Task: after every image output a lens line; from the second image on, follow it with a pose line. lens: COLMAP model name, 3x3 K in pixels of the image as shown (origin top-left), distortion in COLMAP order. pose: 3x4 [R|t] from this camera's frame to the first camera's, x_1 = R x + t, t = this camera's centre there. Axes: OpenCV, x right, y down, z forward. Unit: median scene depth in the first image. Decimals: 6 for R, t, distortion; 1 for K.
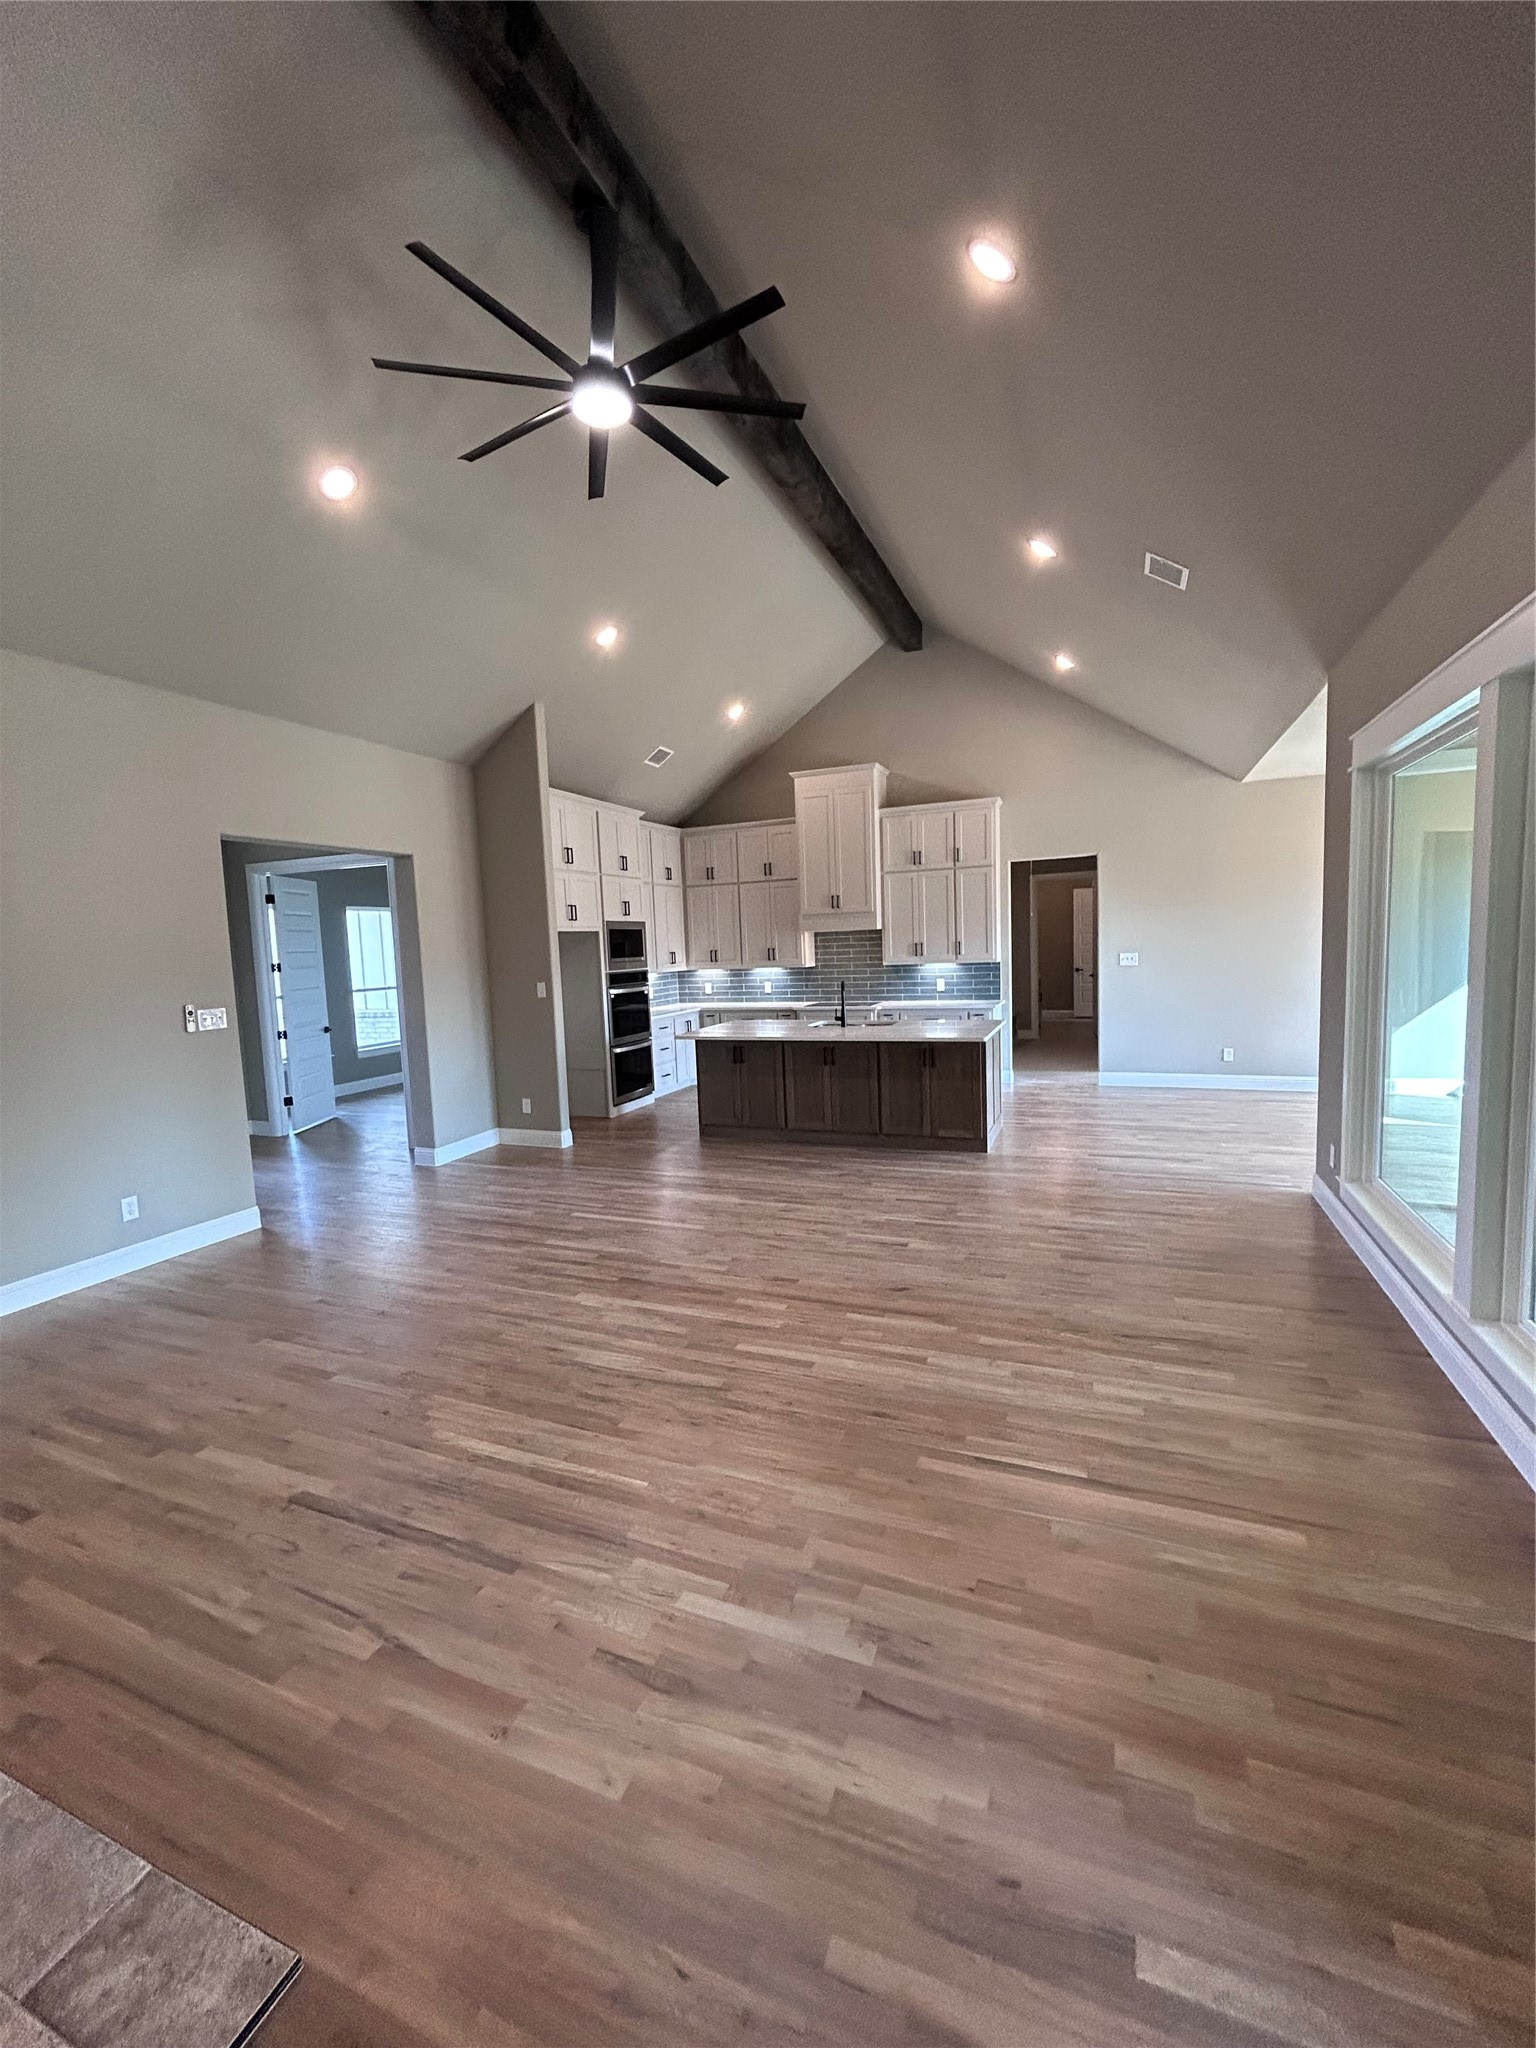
lens RADIAL K [[828.7, 0, 769.7], [0, 828.7, 1016.9], [0, 0, 1]] dist [-0.001698, 0.001459]
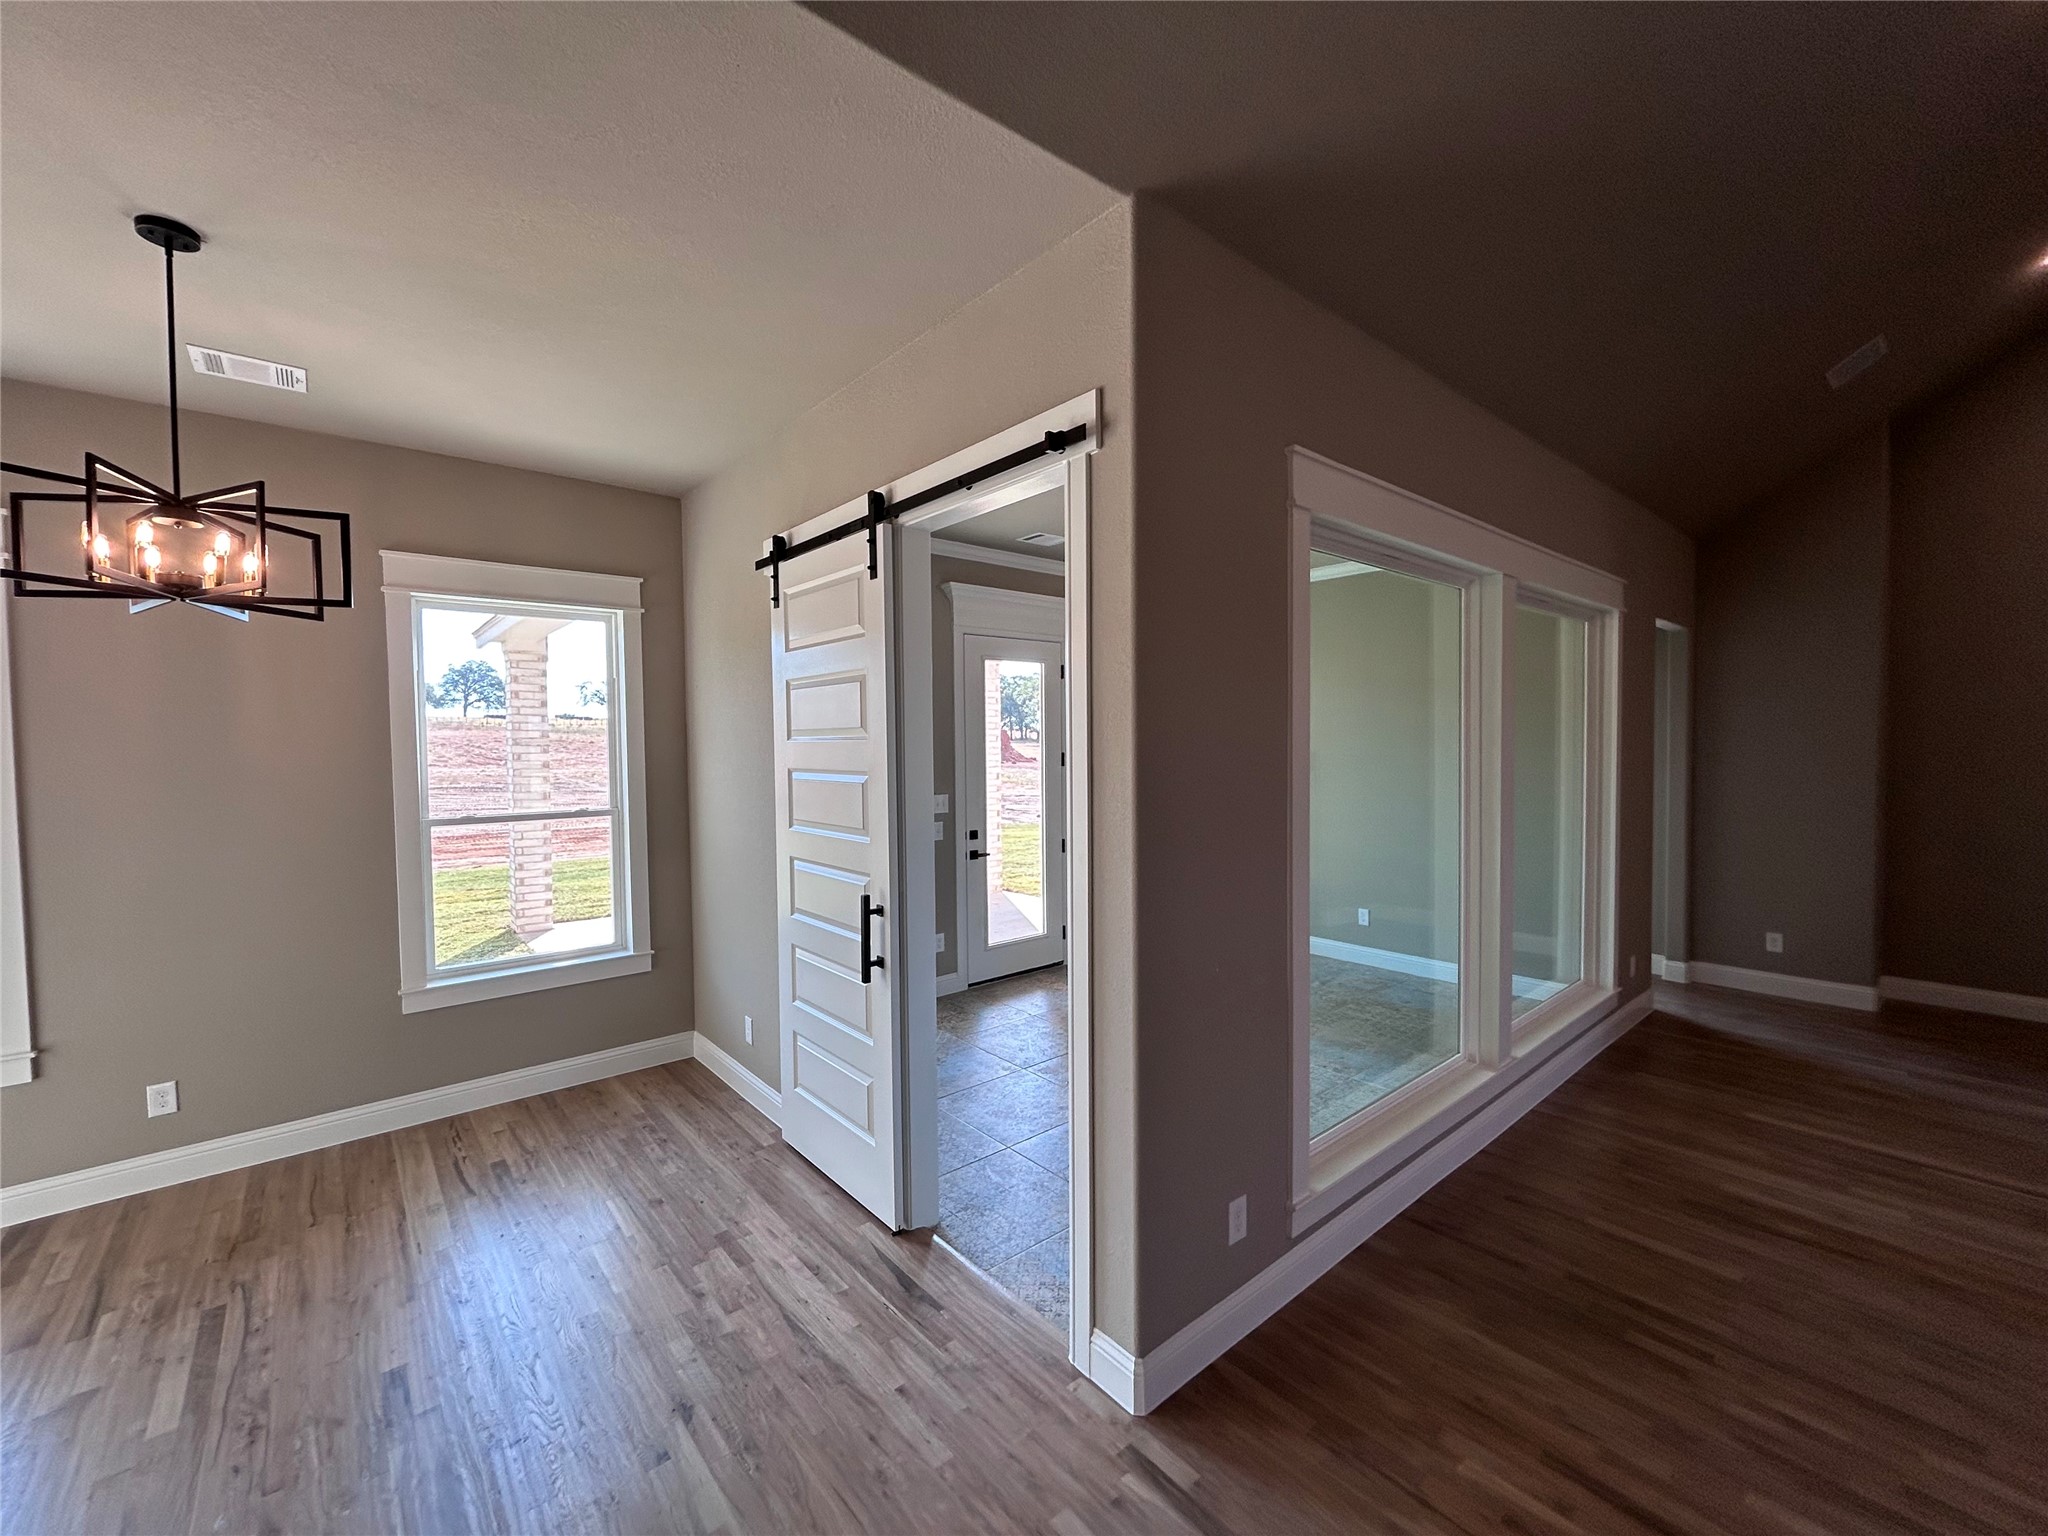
lens RADIAL K [[828.7, 0, 1019.2], [0, 828.7, 765.3], [0, 0, 1]] dist [-0.001698, 0.001459]
pose [[-0.885795, 0.031499, 0.463006, 0.315658], [0.083431, 0.992247, 0.092110, -0.094738], [-0.456515, 0.120220, -0.881556, 0.842803]]
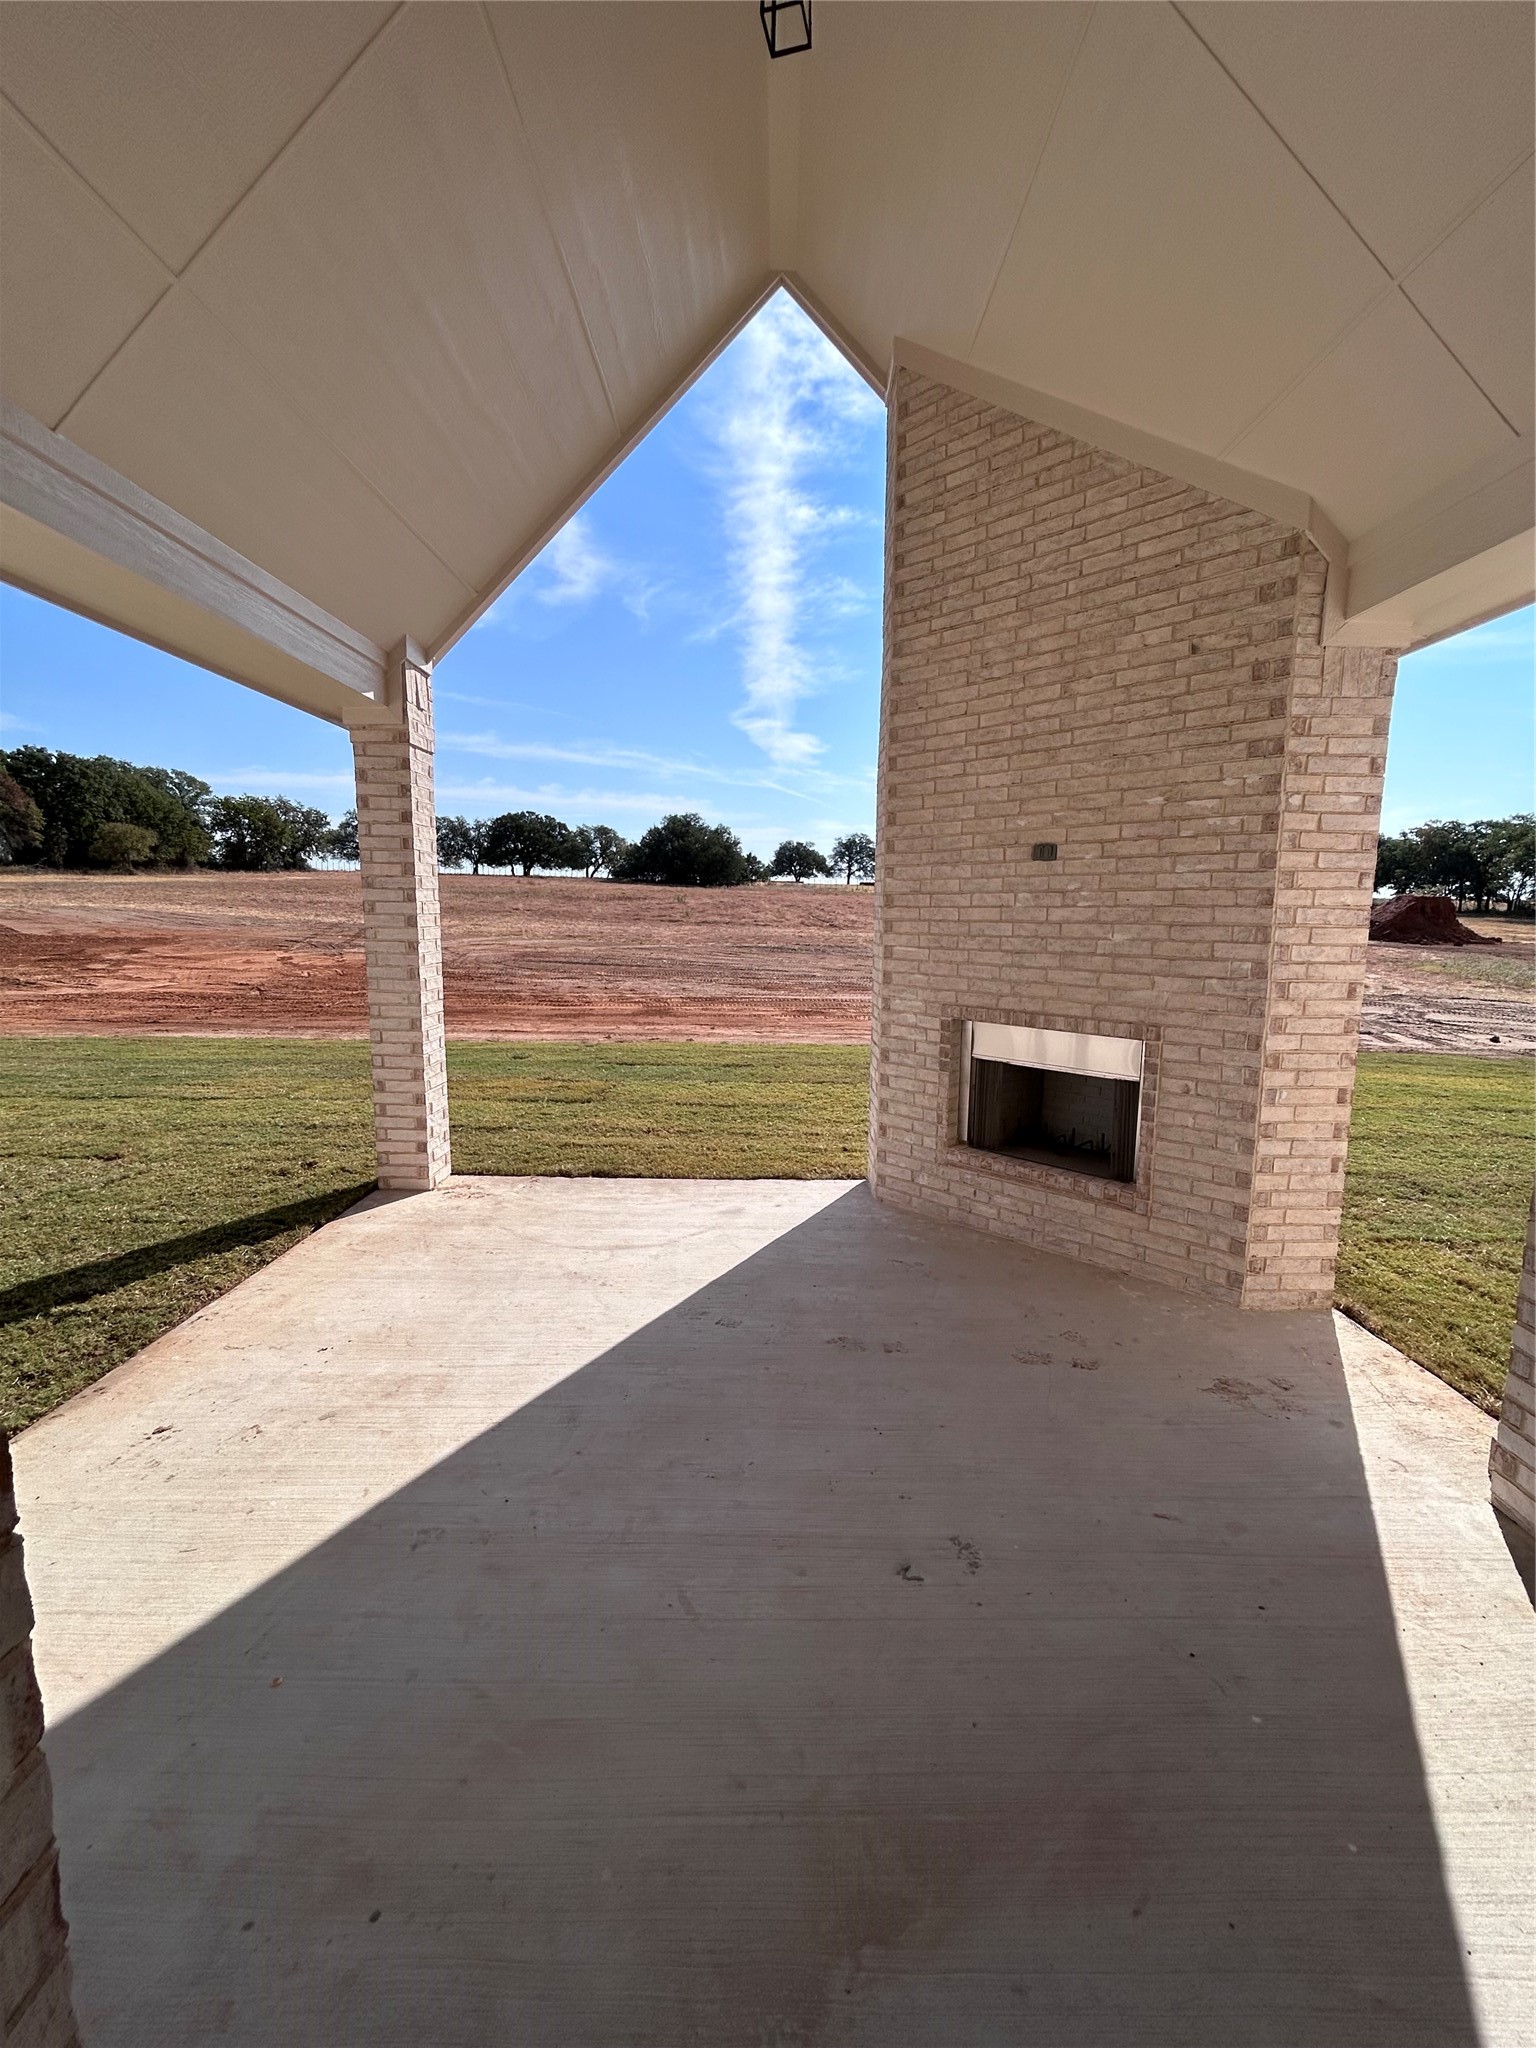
lens RADIAL K [[828.7, 0, 769.4], [0, 828.7, 1020.6], [0, 0, 1]] dist [-0.001698, 0.001459]
pose [[-0.379298, -0.088562, 0.921026, 0.635872], [0.089898, 0.987172, 0.131945, -0.035512], [-0.920897, 0.132845, -0.366471, 0.204889]]
